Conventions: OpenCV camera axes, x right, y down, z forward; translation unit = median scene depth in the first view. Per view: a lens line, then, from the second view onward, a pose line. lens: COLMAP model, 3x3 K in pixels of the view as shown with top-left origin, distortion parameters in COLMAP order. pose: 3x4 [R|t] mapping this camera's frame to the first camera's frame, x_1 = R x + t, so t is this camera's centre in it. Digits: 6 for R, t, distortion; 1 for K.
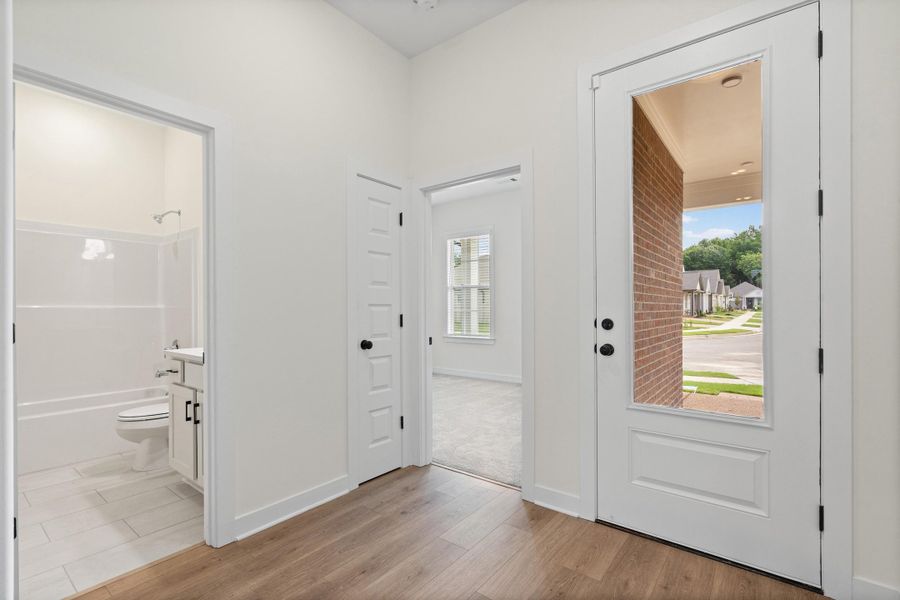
lens RADIAL K [[409.7, 0, 439.1], [0, 409.7, 306.4], [0, 0, 1]] dist [-0.002123, -0.000453]
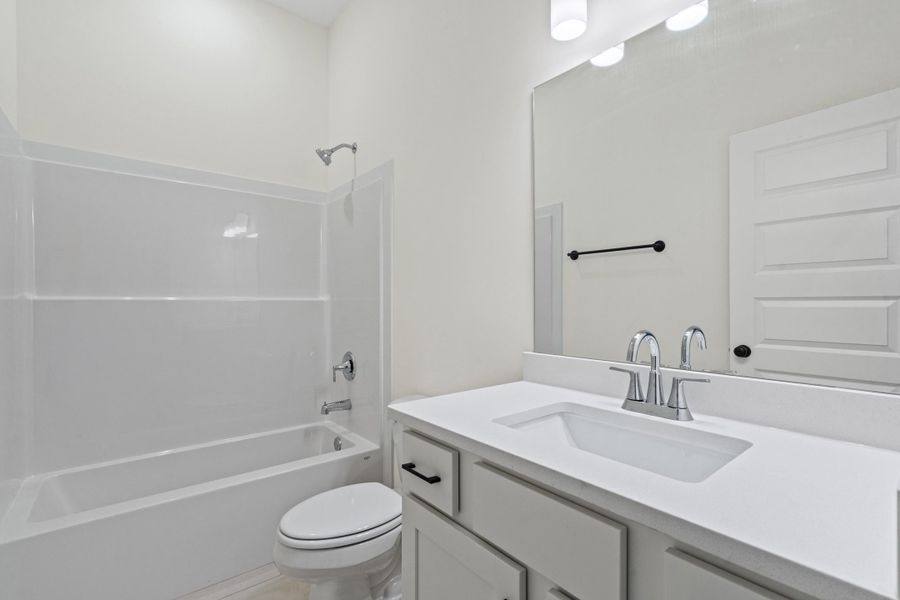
lens RADIAL K [[404.7, 0, 433.7], [0, 404.7, 302.7], [0, 0, 1]] dist [0.019950, 0.000209]
pose [[0.970692, 0.004910, -0.240275, -0.372481], [-0.002777, 0.999954, 0.009214, 0.000256], [0.240309, -0.008277, 0.970661, 0.434334]]
